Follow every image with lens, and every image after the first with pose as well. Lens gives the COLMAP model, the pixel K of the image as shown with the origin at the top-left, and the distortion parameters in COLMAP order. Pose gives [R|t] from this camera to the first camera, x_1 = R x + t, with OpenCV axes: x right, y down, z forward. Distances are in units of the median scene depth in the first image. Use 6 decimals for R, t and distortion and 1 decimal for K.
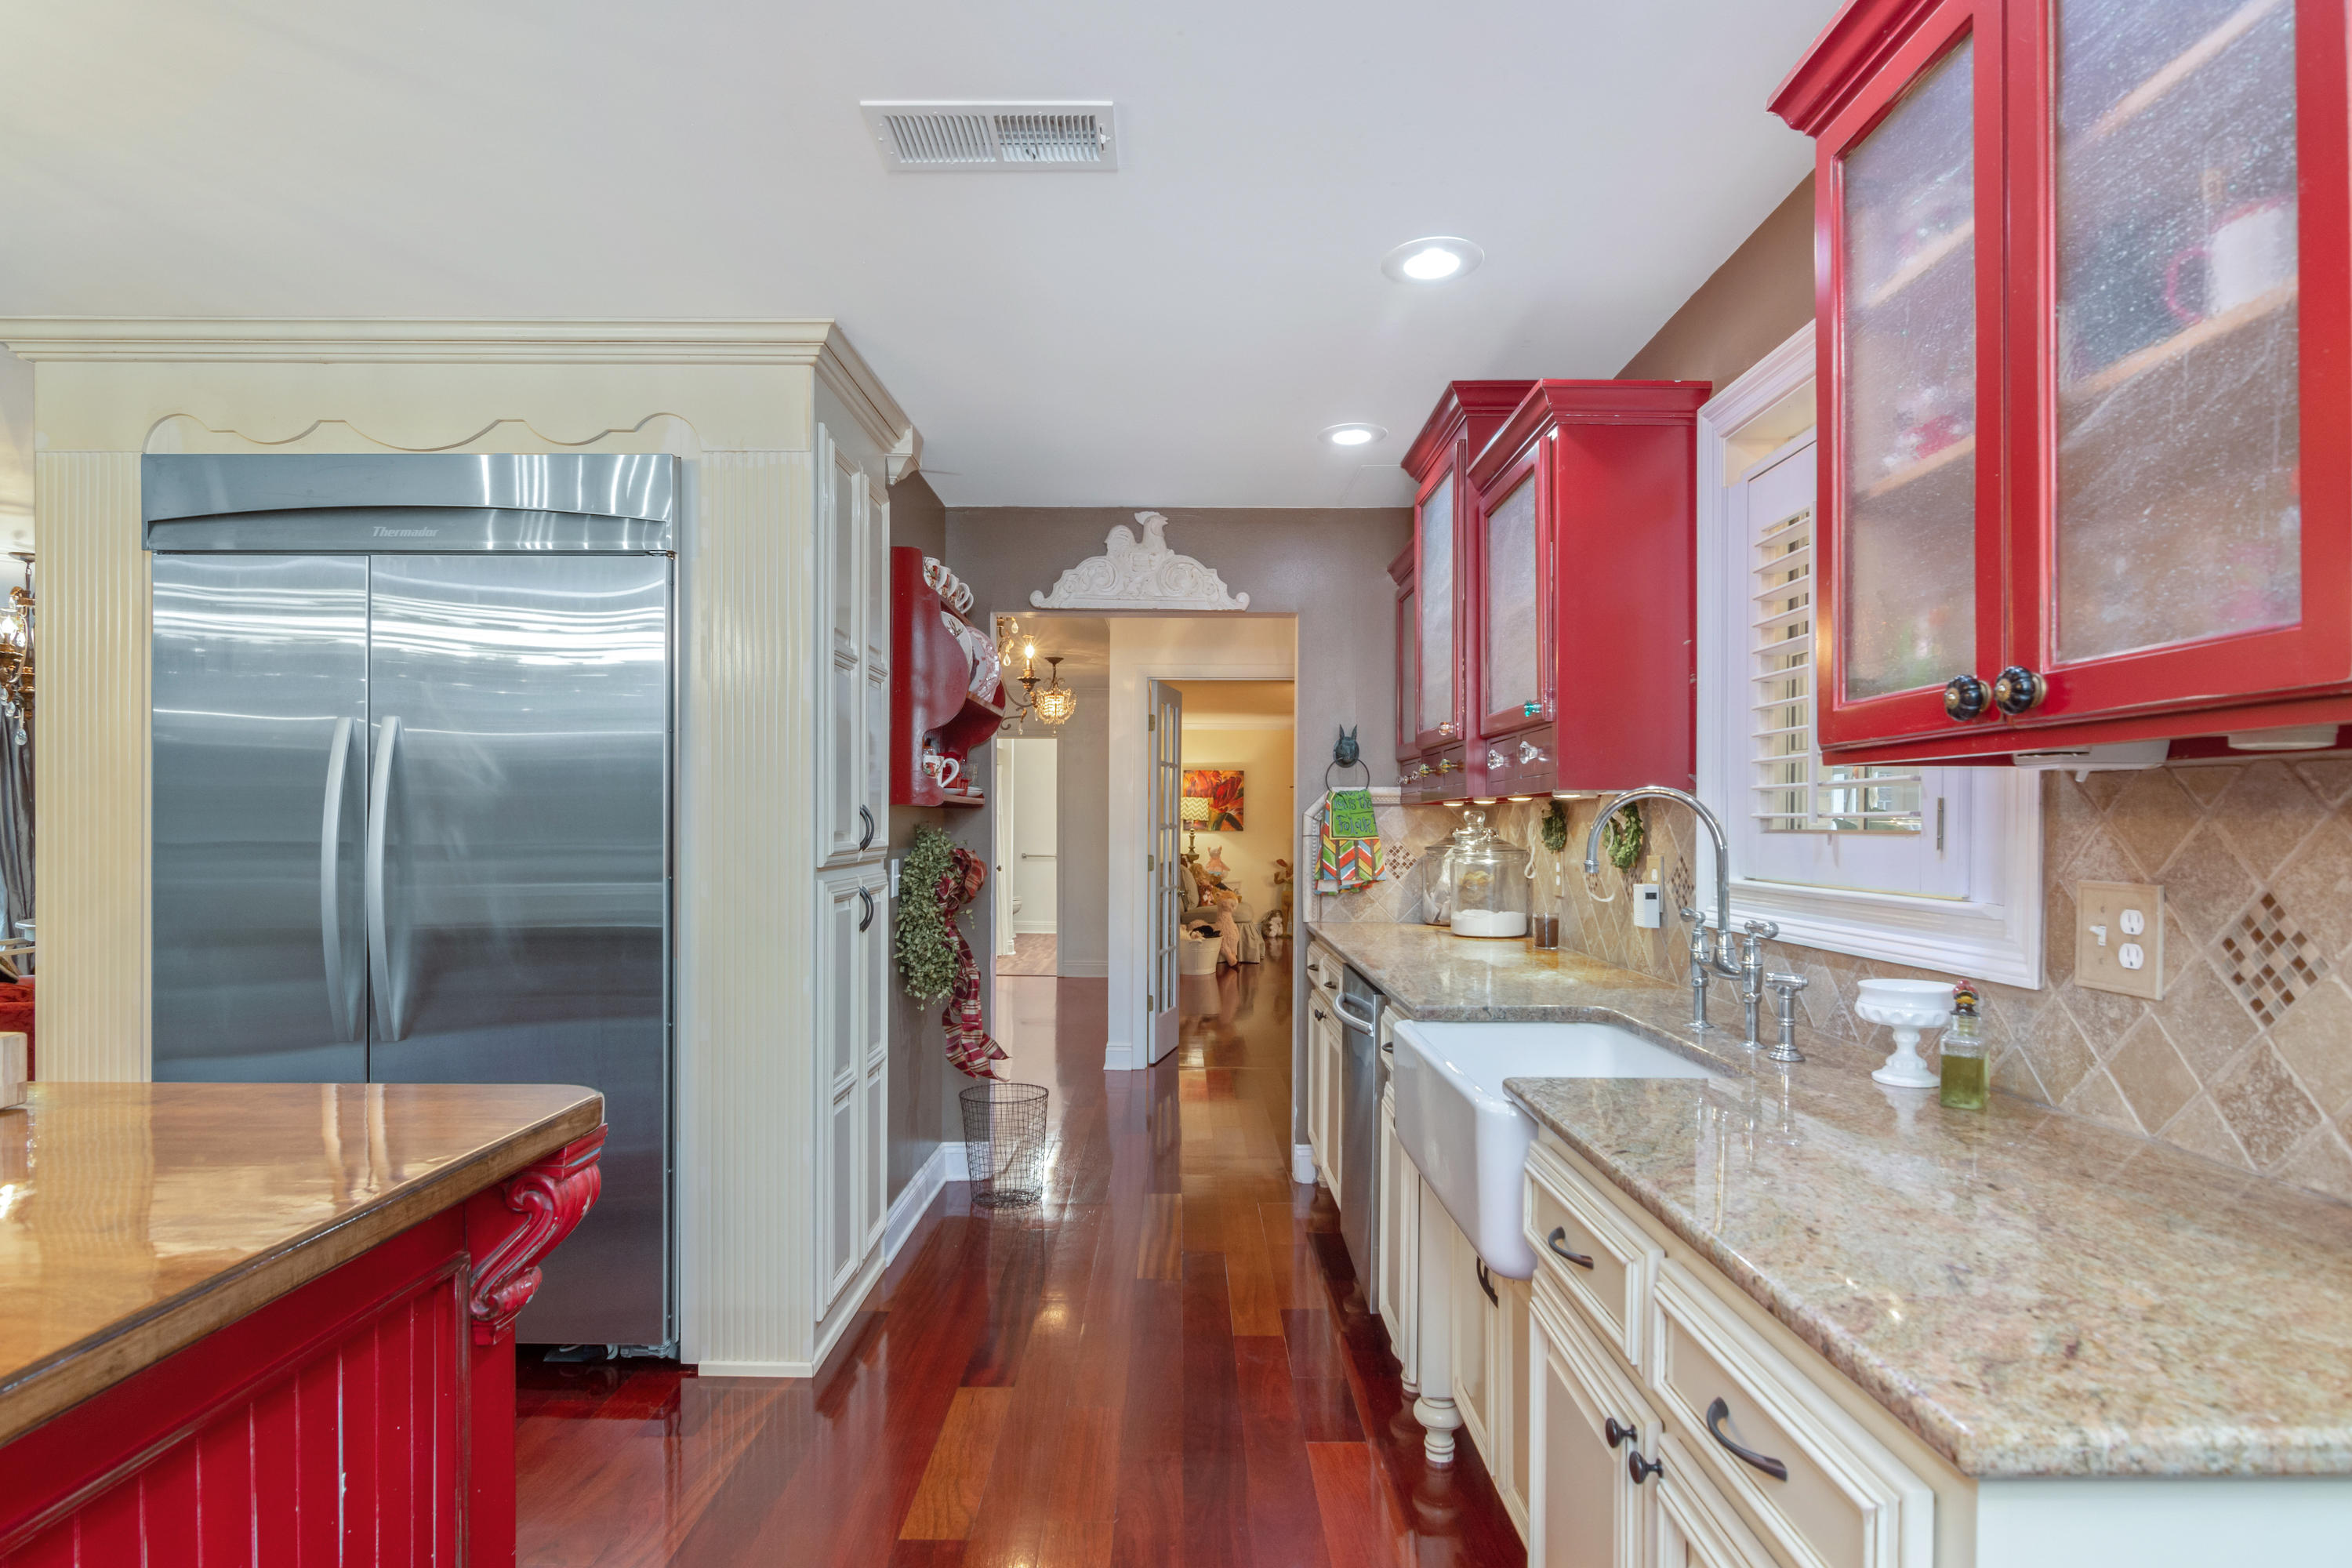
lens RADIAL K [[1234.6, 0, 1176.3], [0, 1234.6, 819.7], [0, 0, 1]] dist [-0.000313, -0.000358]
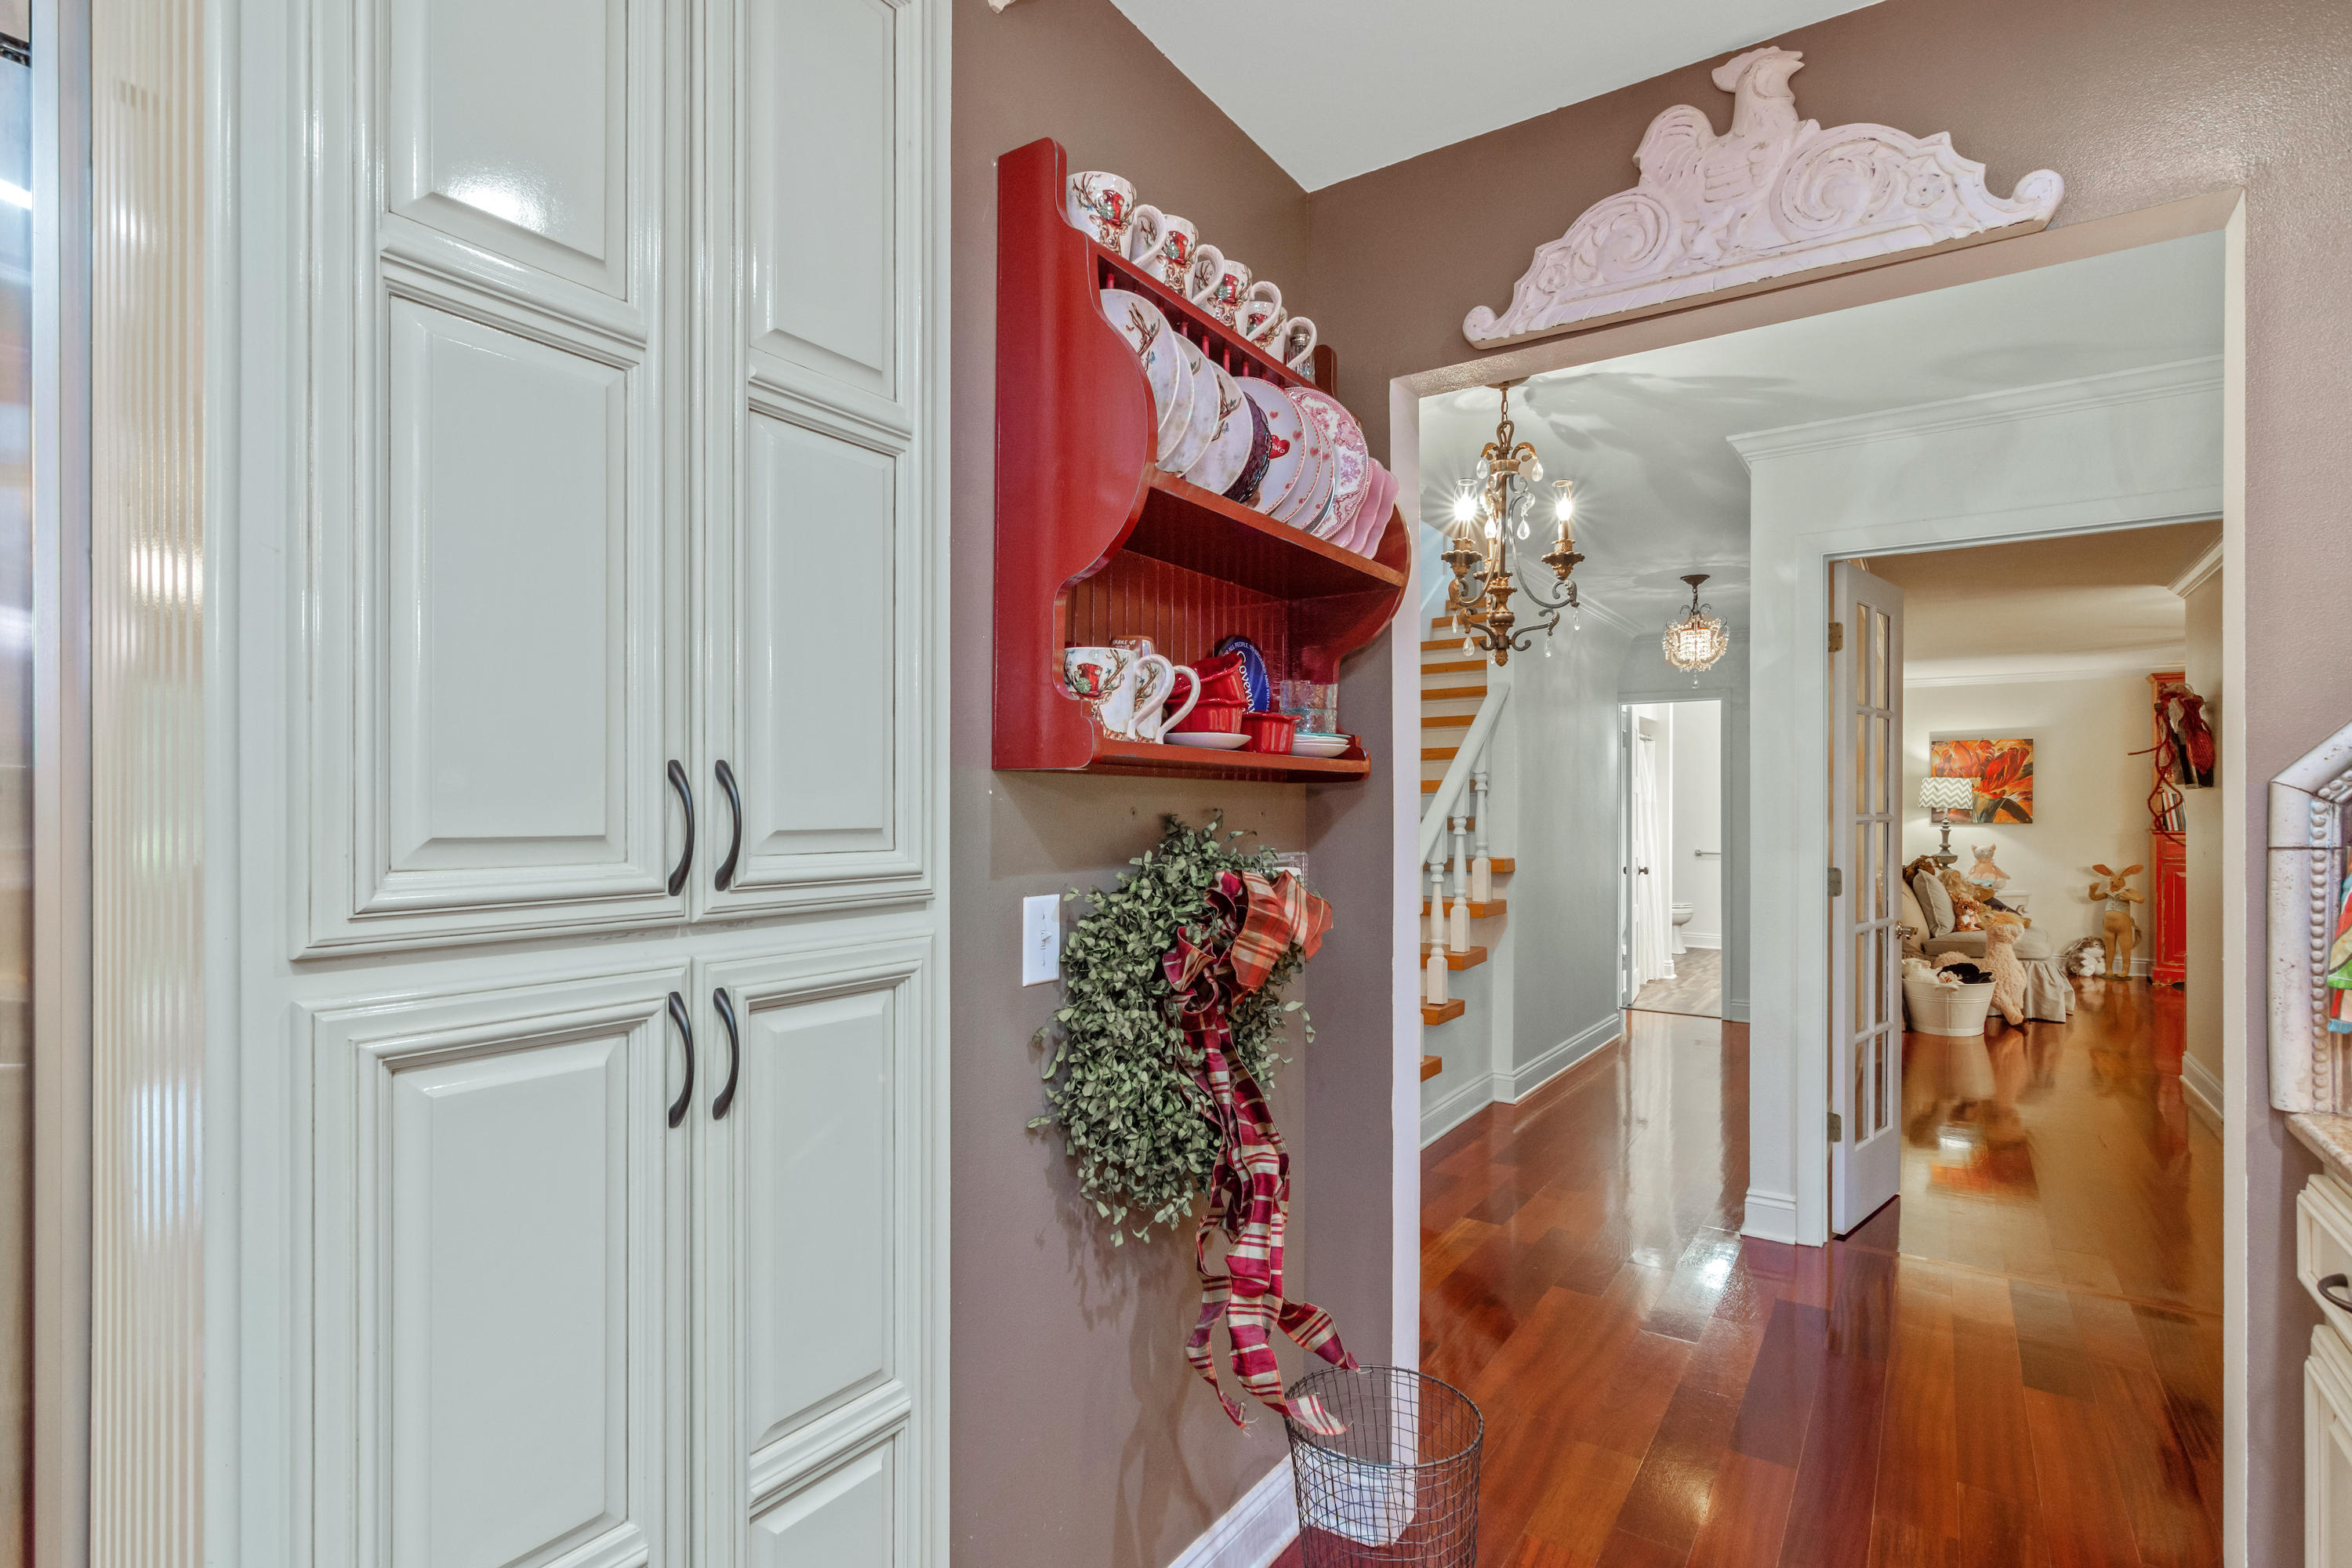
lens RADIAL K [[1140.2, 0, 1171.2], [0, 1140.2, 808.7], [0, 0, 1]] dist [-0.001211, -0.000353]
pose [[0.829781, -0.004859, -0.558067, 0.011544], [0.003793, 0.999988, -0.003067, 0.000921], [0.558076, 0.000428, 0.829790, 0.238379]]
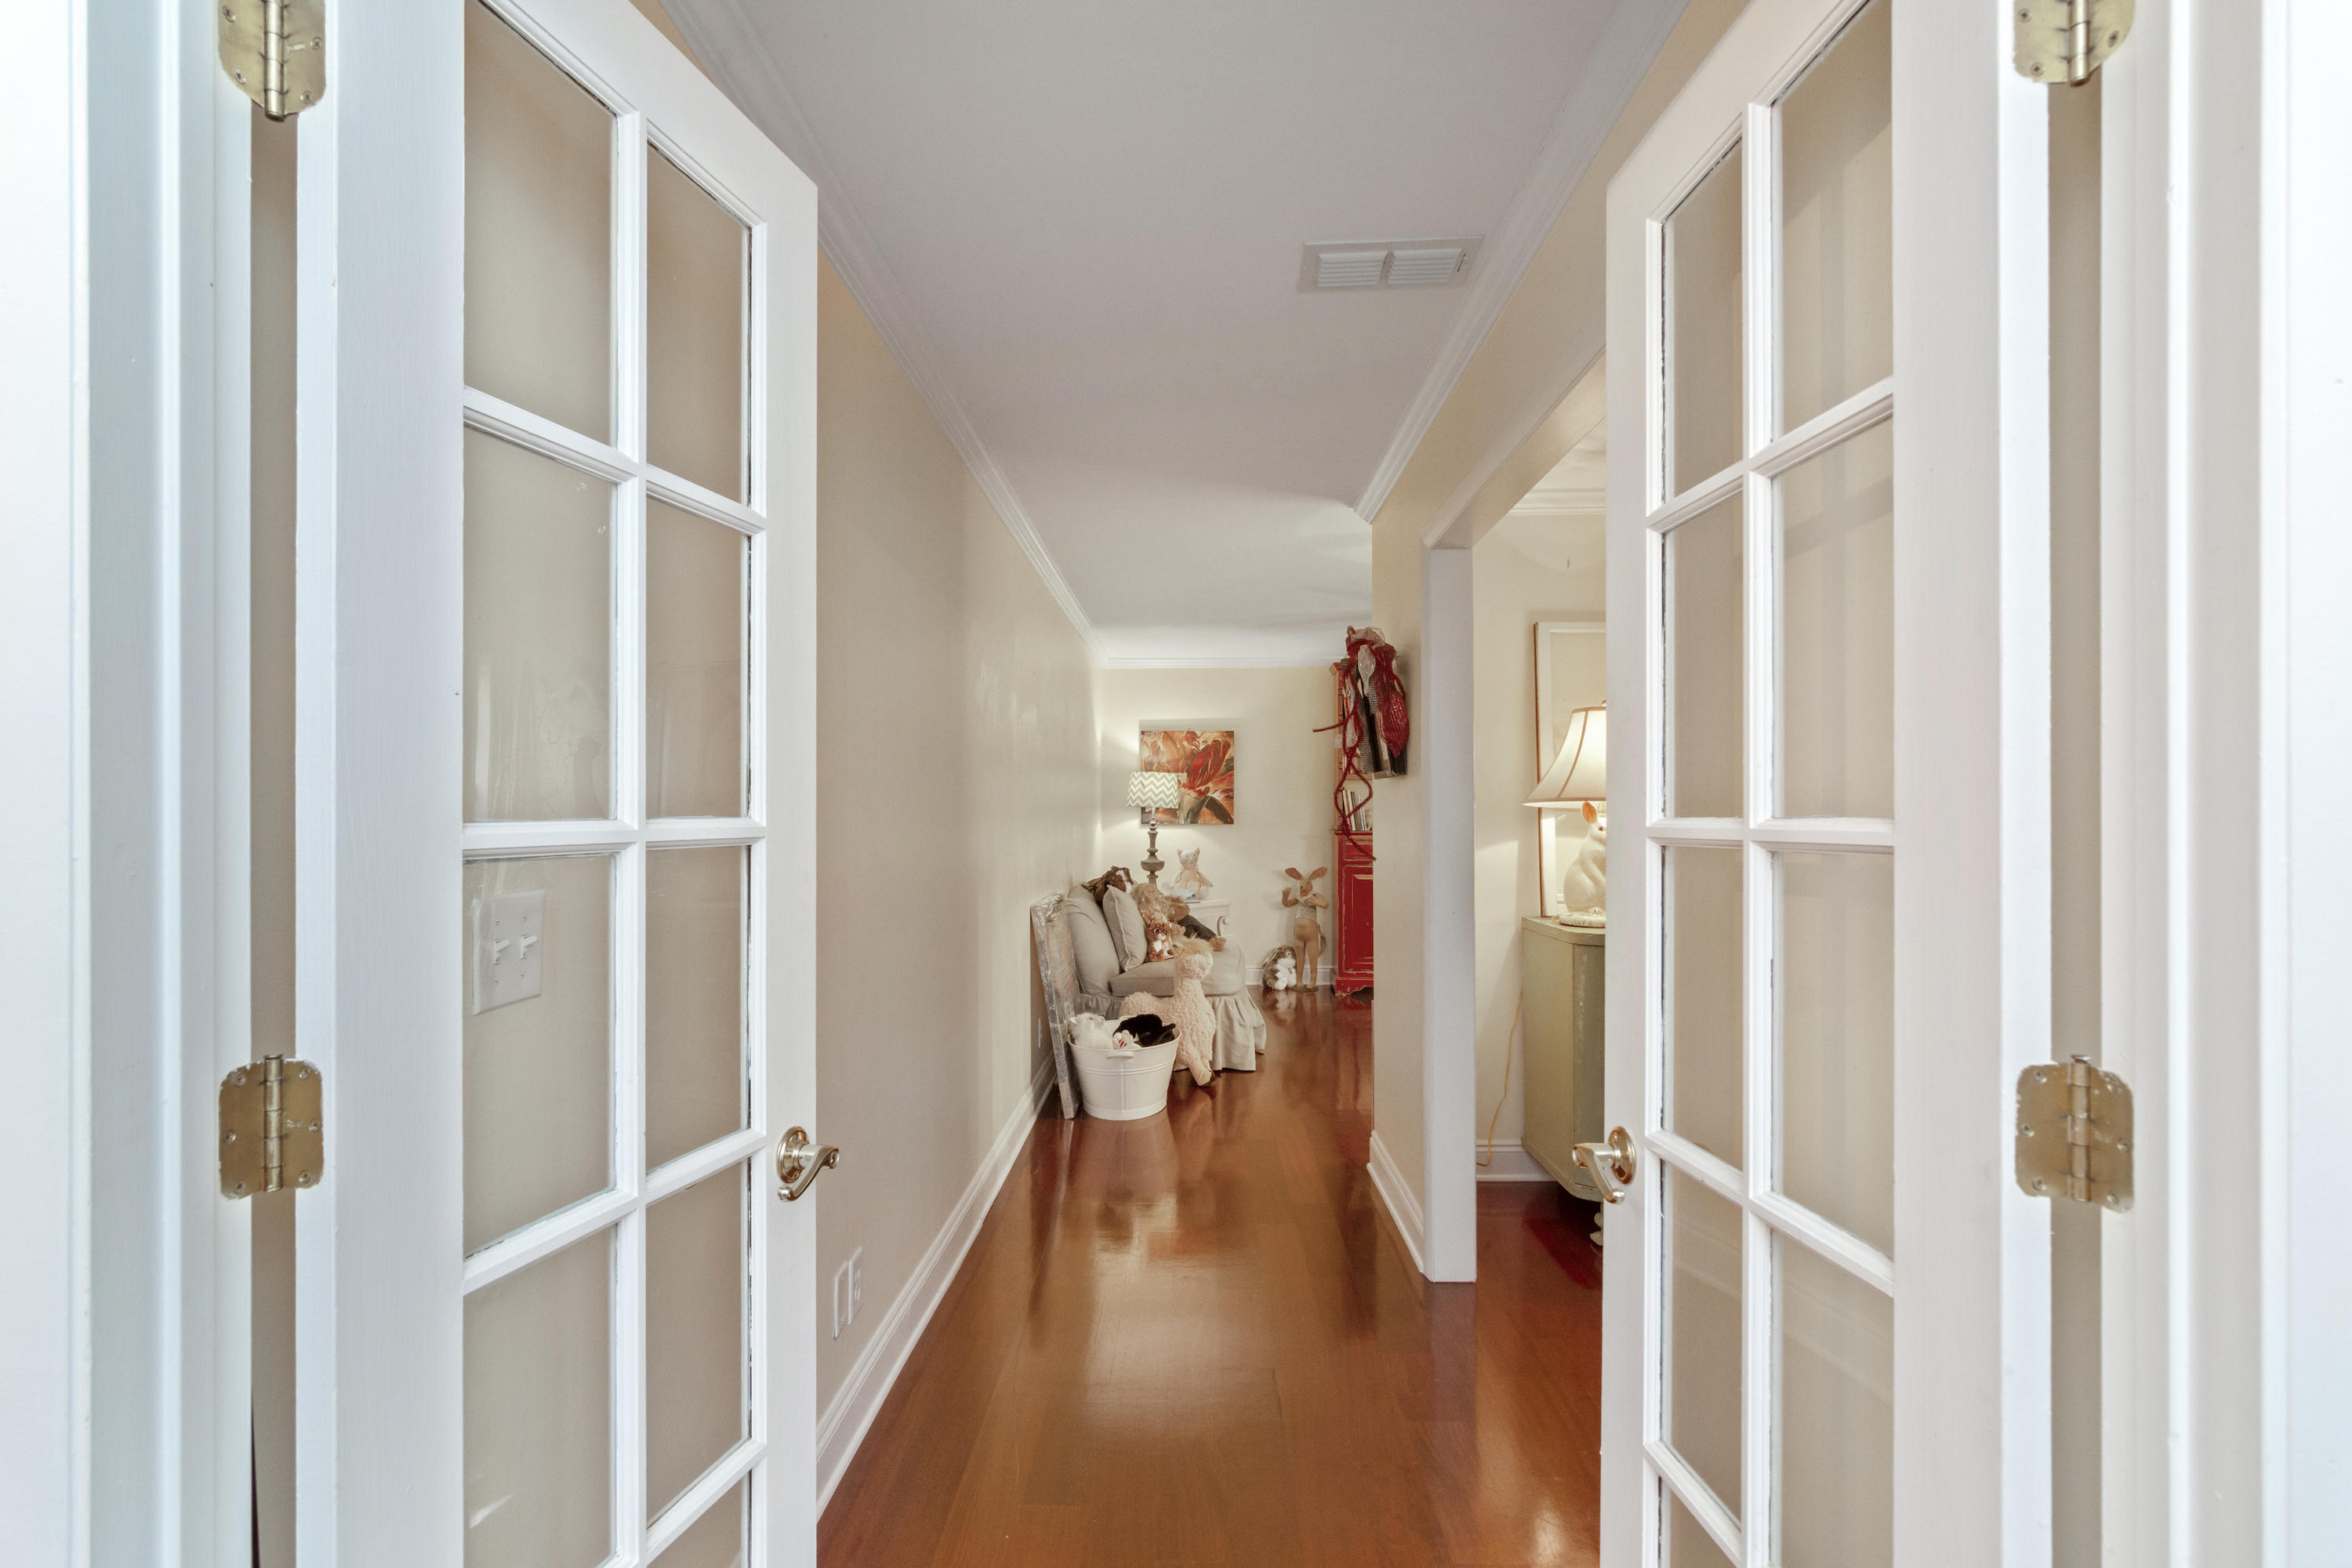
lens RADIAL K [[1140.2, 0, 1171.2], [0, 1140.2, 808.7], [0, 0, 1]] dist [-0.001211, -0.000353]
pose [[0.999780, -0.006977, -0.019797, 0.044585], [0.006967, 0.999976, -0.000569, 0.001500], [0.019801, 0.000431, 0.999804, 0.538904]]
